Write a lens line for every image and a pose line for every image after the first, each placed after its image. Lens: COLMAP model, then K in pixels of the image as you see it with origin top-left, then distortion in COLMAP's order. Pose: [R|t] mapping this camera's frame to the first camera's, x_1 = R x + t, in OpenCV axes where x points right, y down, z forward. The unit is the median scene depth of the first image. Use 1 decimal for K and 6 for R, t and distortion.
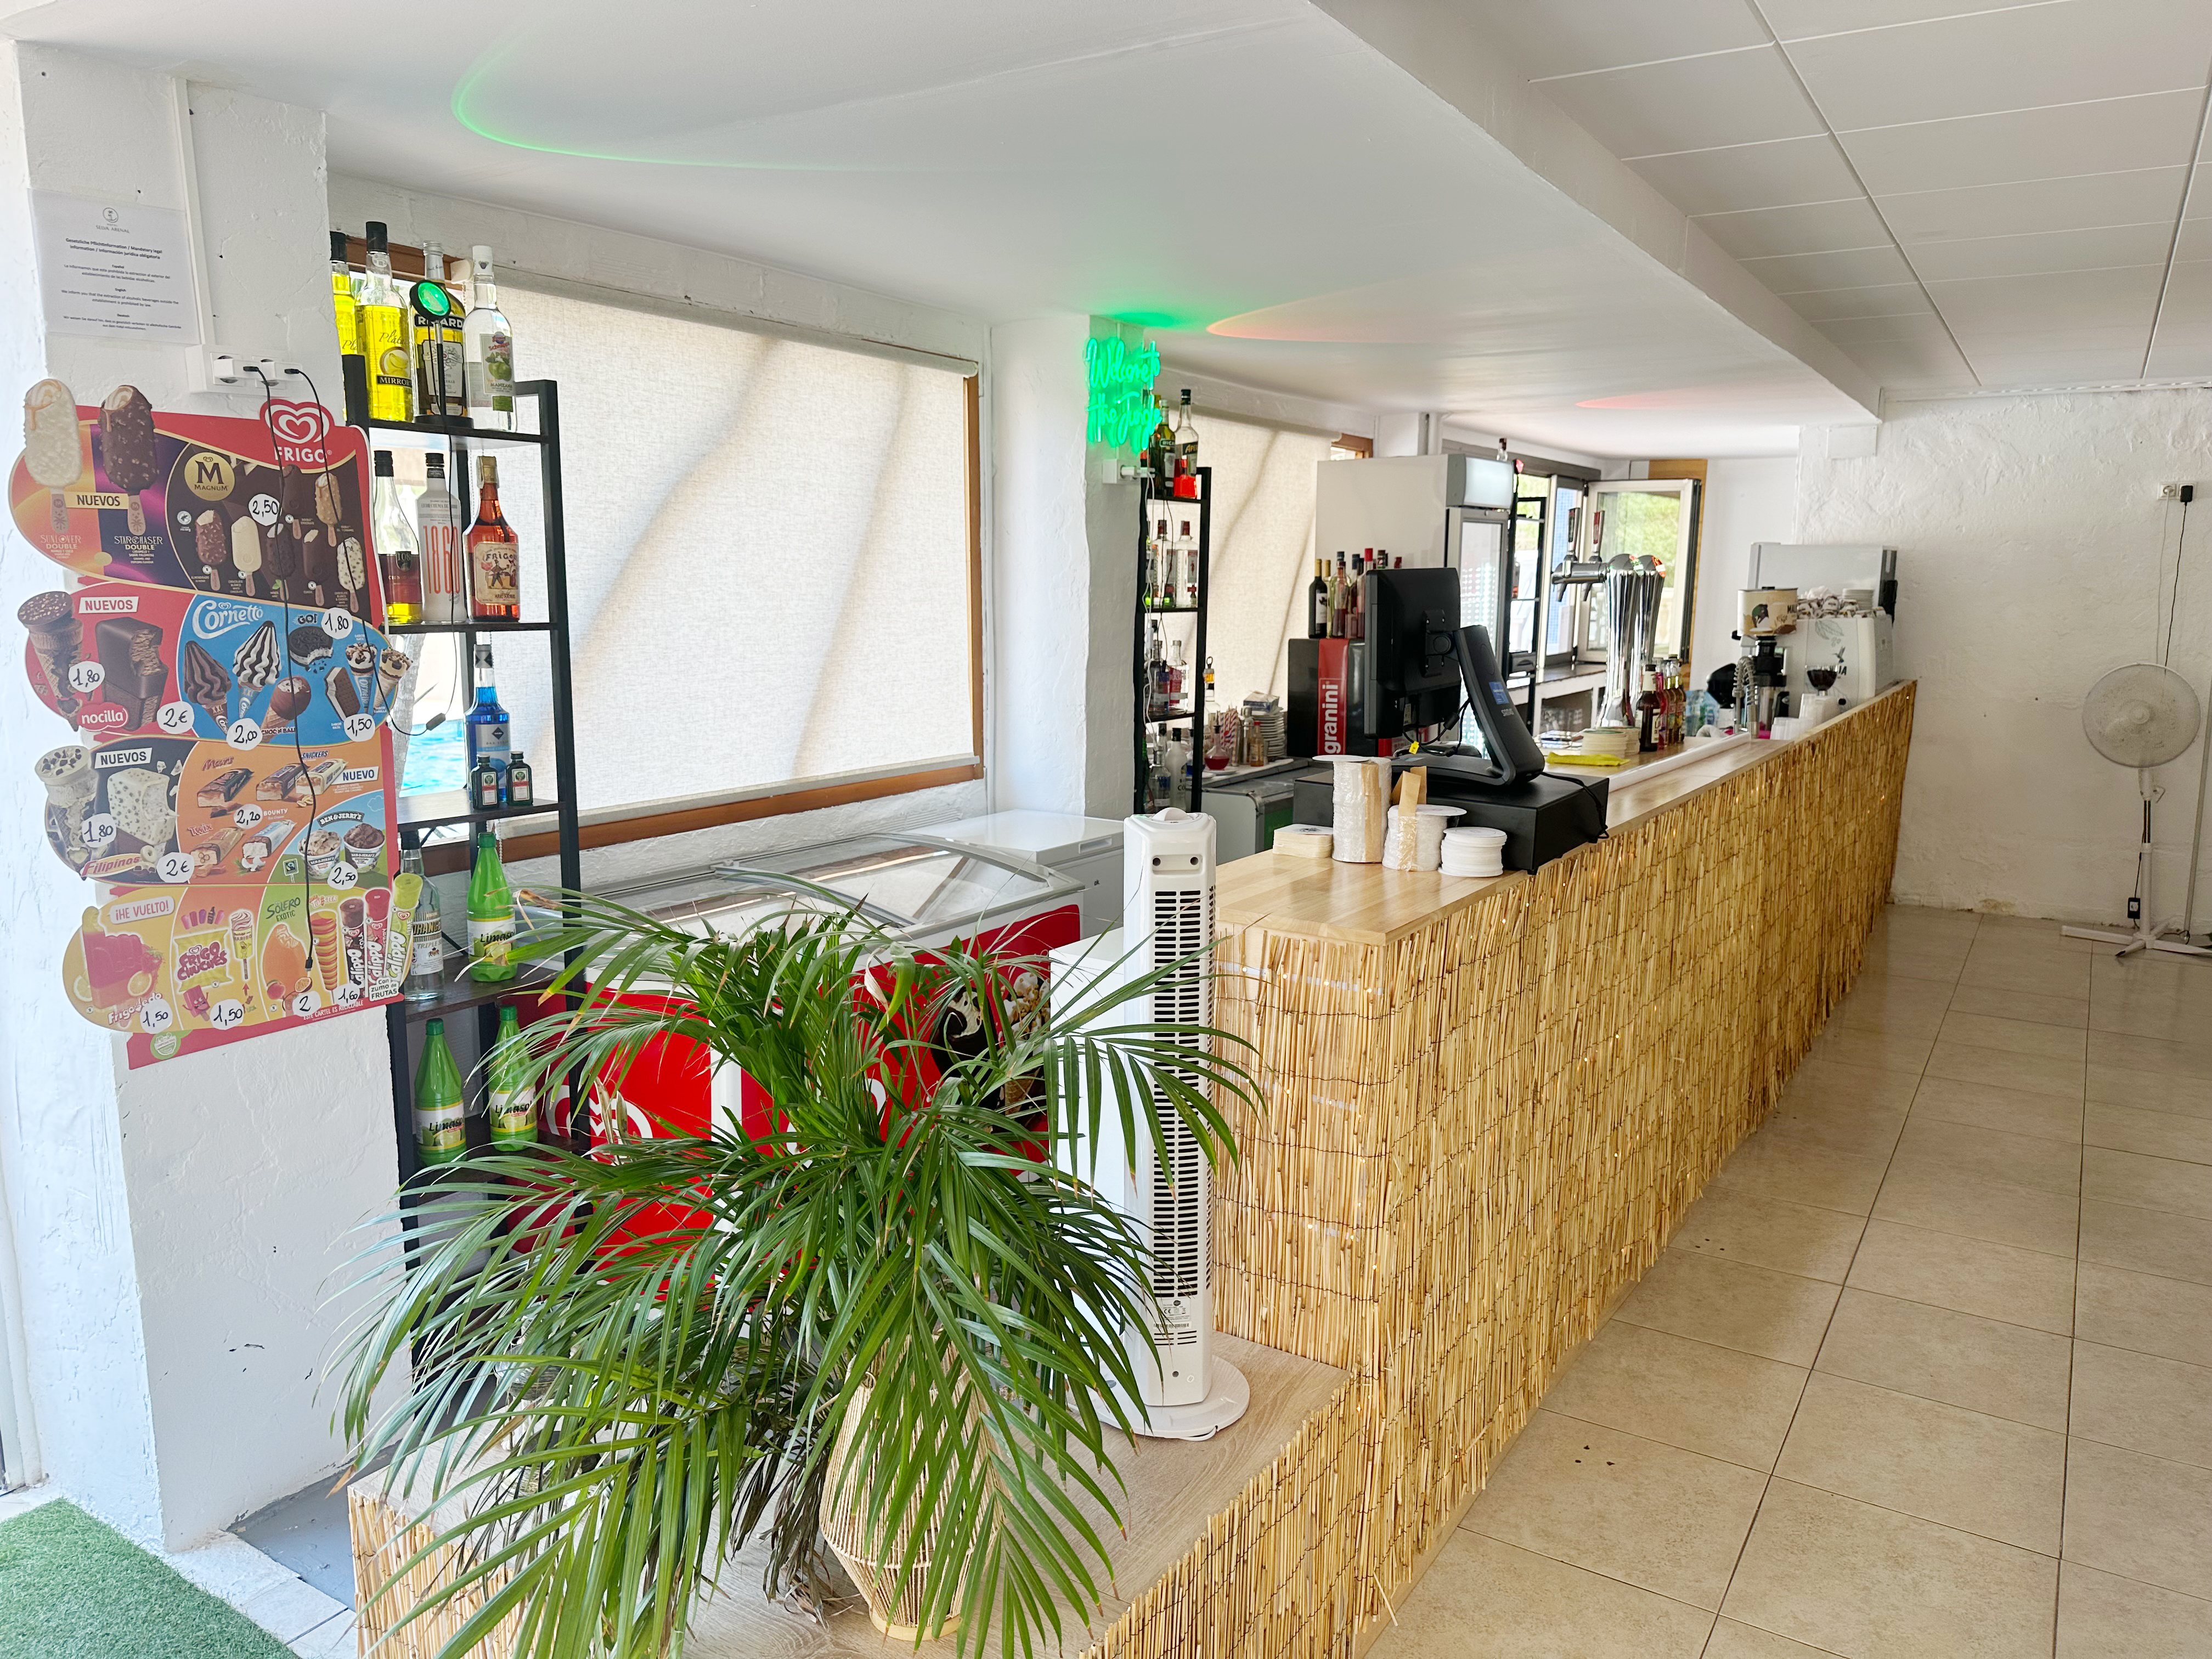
lens RADIAL K [[1585.3, 0, 1110.0], [0, 1585.3, 833.5], [0, 0, 1]] dist [0.039029, -0.017039]
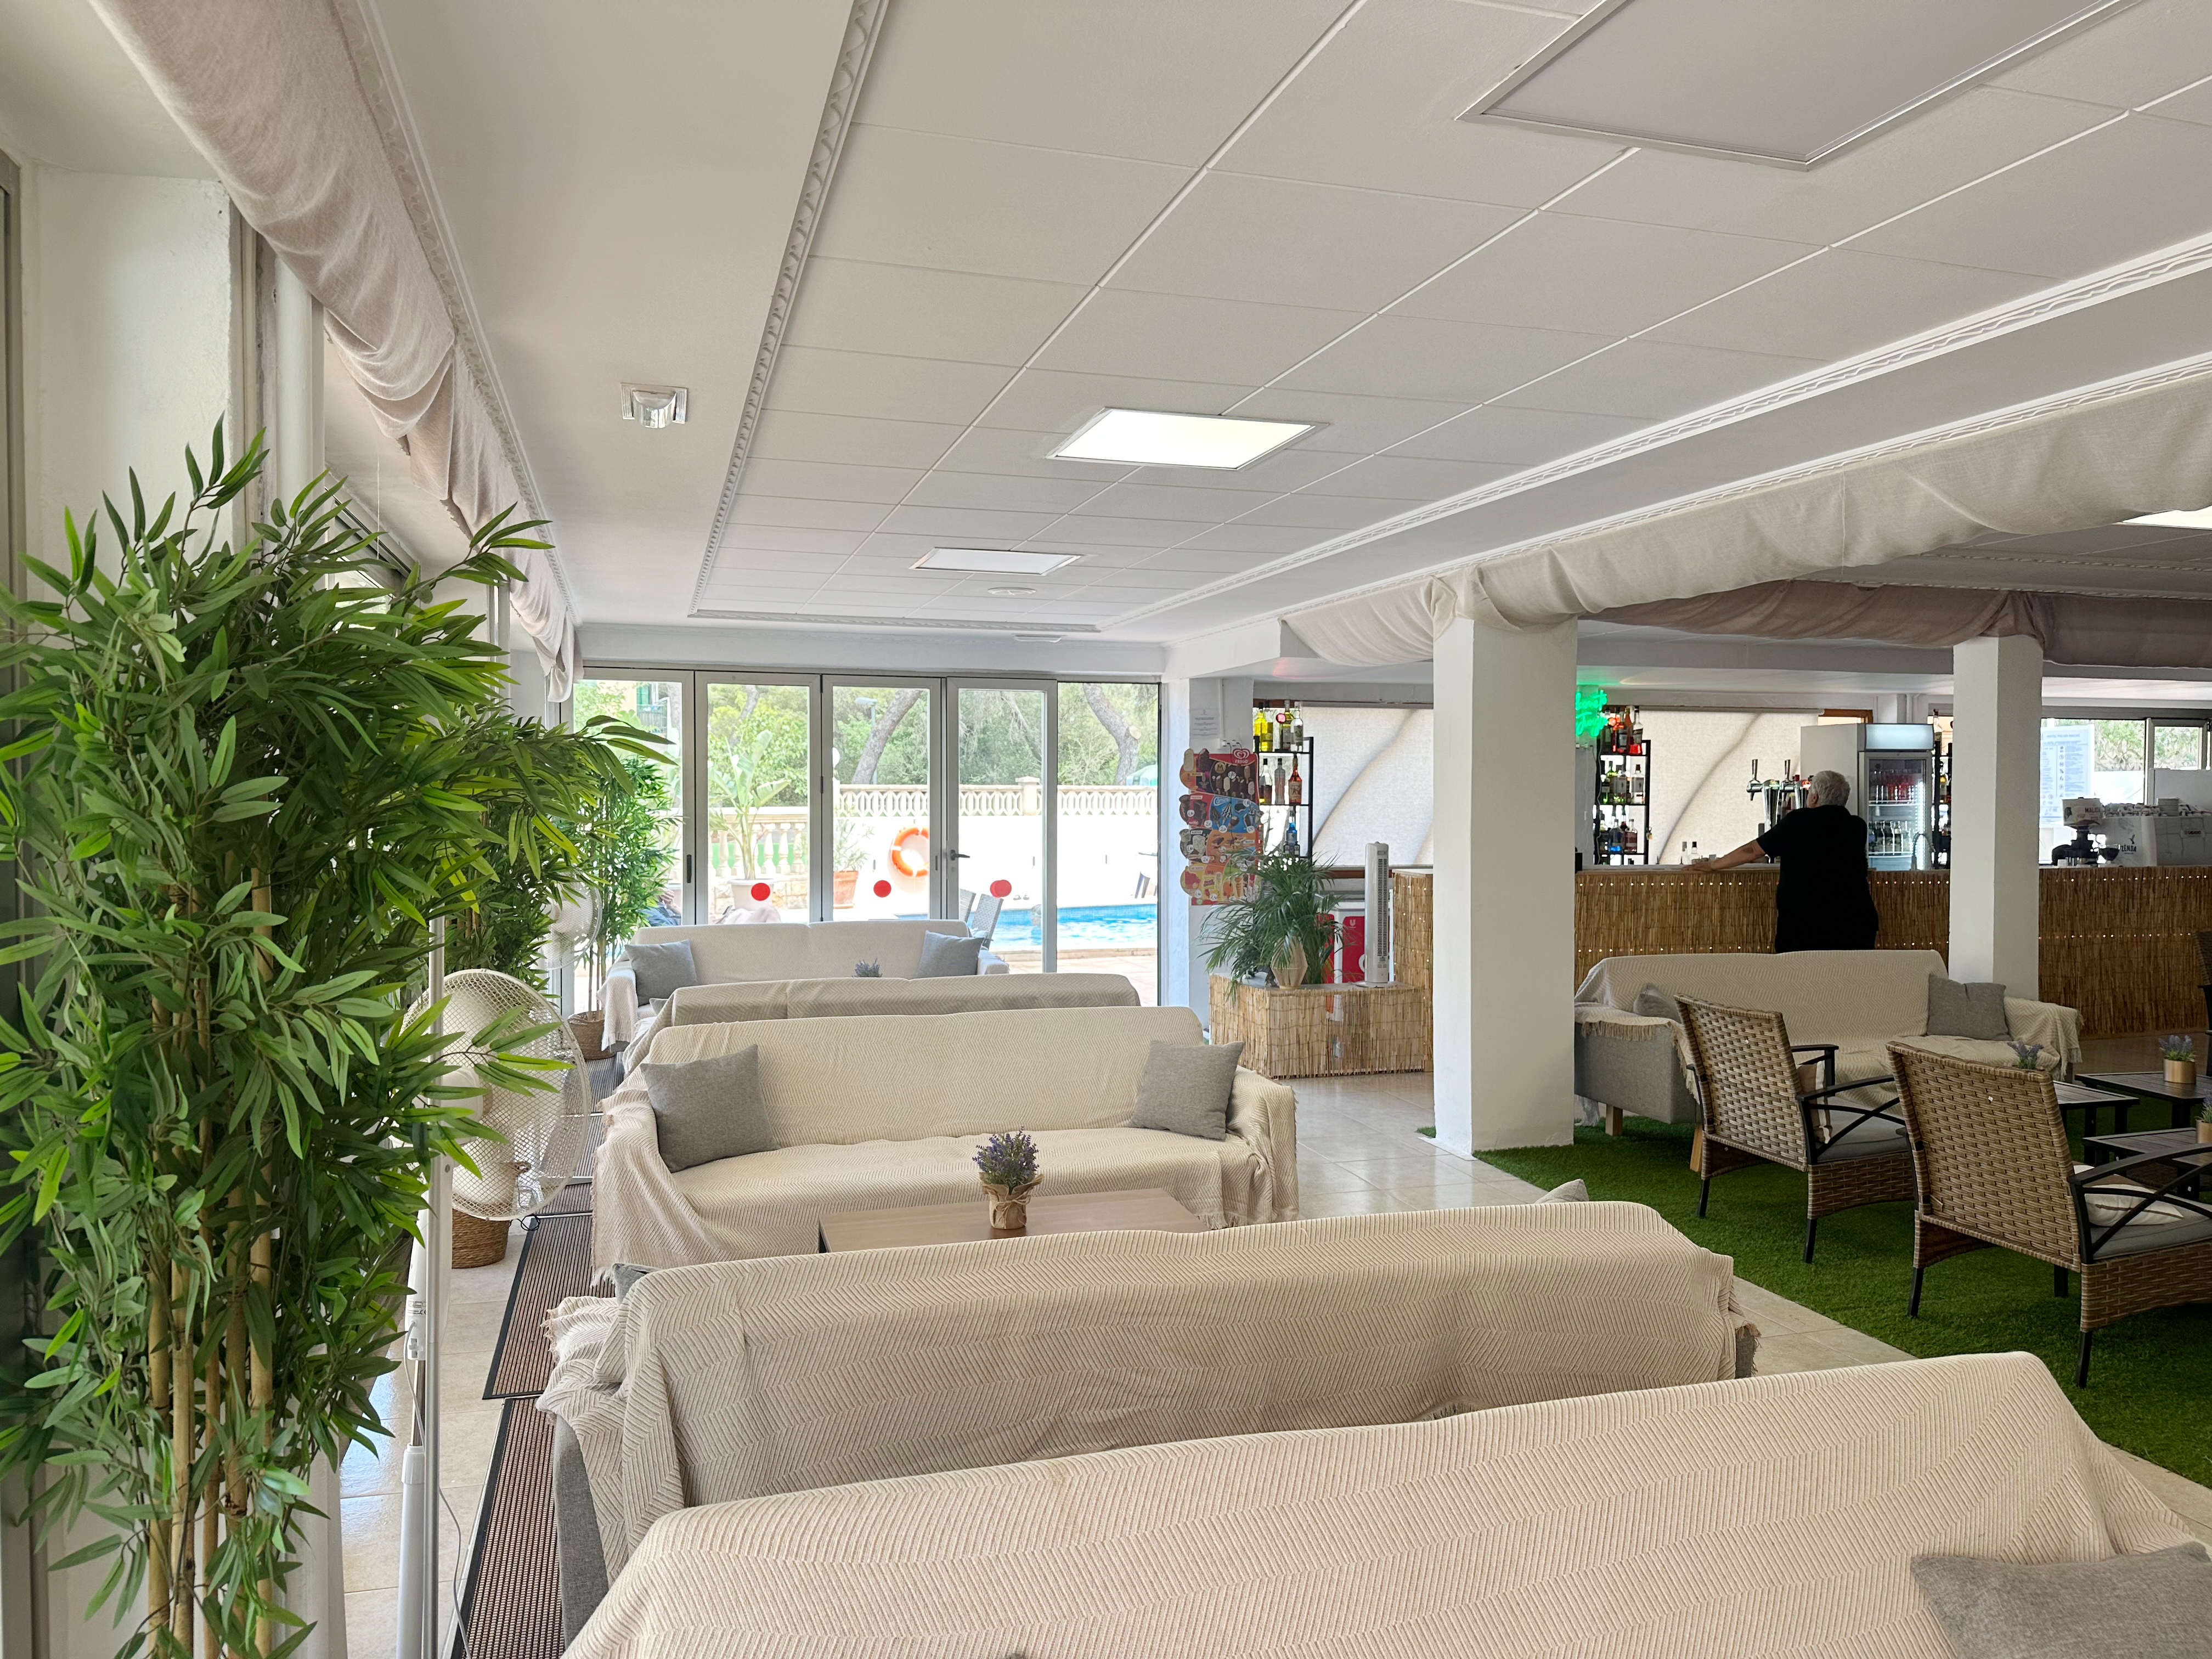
lens RADIAL K [[1585.3, 0, 1109.6], [0, 1585.3, 826.4], [0, 0, 1]] dist [0.039029, -0.017039]
pose [[0.756291, 0.012018, -0.654125, 1.850032], [-0.102294, 0.989706, -0.100087, 0.358775], [0.646189, 0.142608, 0.749735, -2.178781]]
